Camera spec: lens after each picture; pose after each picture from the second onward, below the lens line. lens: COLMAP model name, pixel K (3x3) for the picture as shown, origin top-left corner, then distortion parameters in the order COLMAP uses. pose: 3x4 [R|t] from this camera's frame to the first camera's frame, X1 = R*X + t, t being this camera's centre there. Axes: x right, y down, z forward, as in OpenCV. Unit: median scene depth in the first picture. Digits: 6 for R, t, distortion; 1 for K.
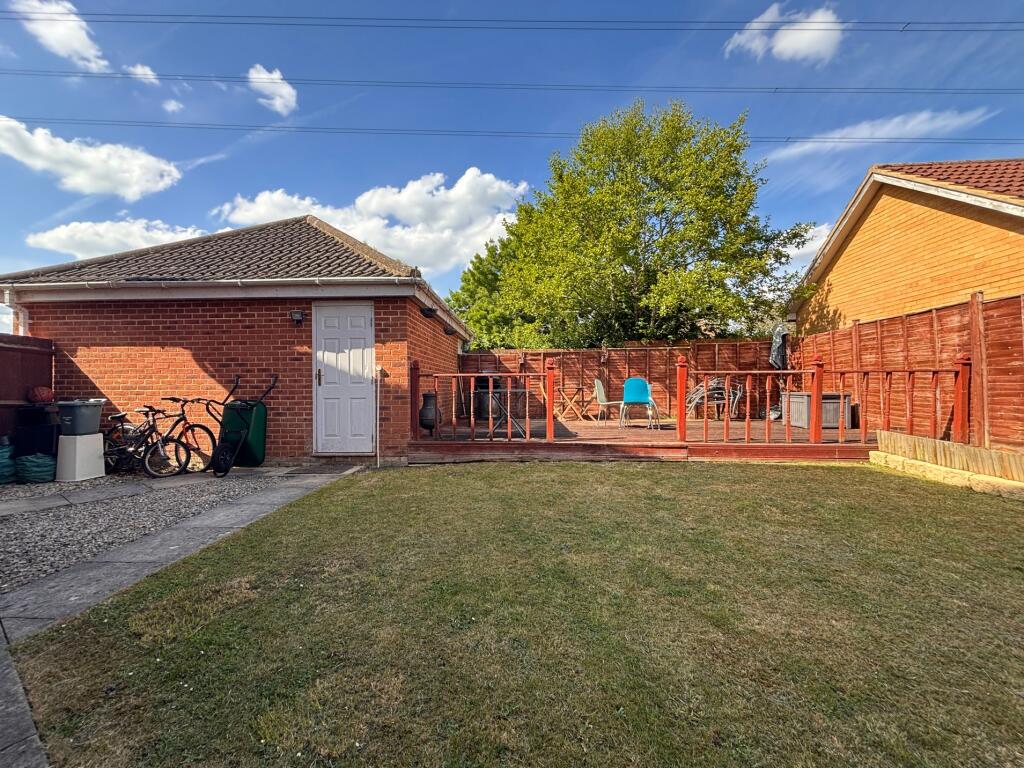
lens RADIAL K [[413.3, 0, 508.3], [0, 413.3, 383.6], [0, 0, 1]] dist [-0.000621, 0.000193]
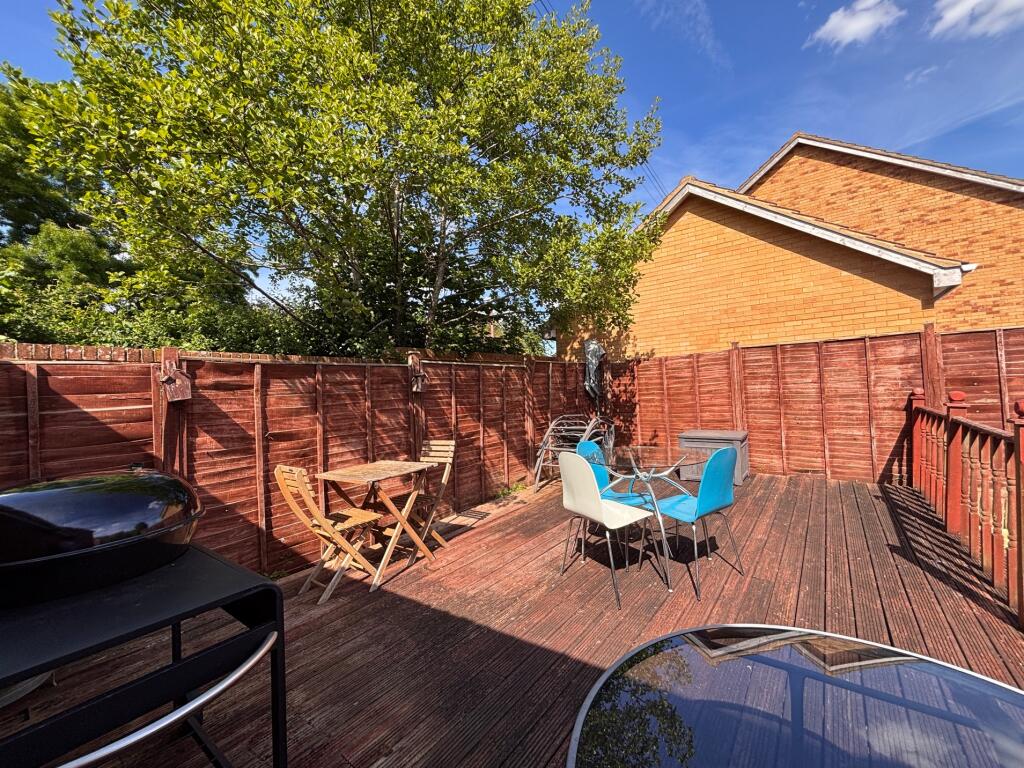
lens RADIAL K [[412.3, 0, 510.6], [0, 412.3, 383.2], [0, 0, 1]] dist [0.001369, -0.000172]
pose [[0.532206, 0.000526, 0.846614, -0.129086], [0.029088, 0.999398, -0.018907, -0.081923], [-0.846115, 0.034689, 0.531871, 1.121997]]
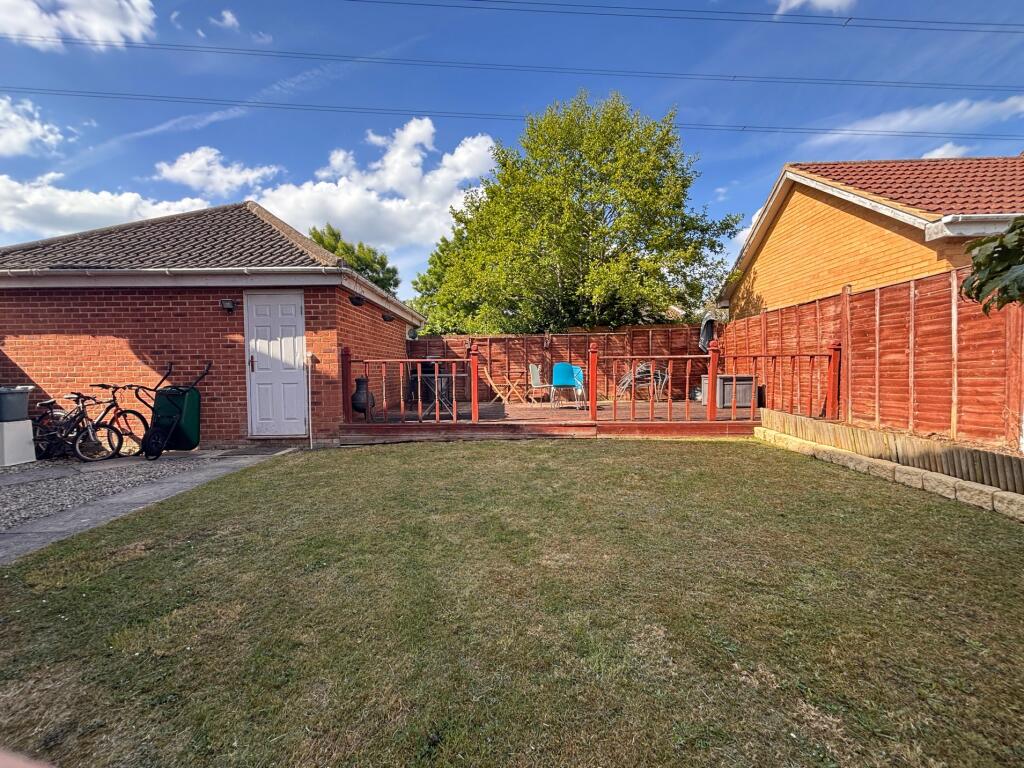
lens RADIAL K [[414.2, 0, 509.8], [0, 414.2, 383.1], [0, 0, 1]] dist [0.001035, -0.000411]
pose [[0.998509, -0.007534, 0.054056, 0.132116], [0.005473, 0.999256, 0.038175, -0.002753], [-0.054303, -0.037823, 0.997808, -0.076191]]
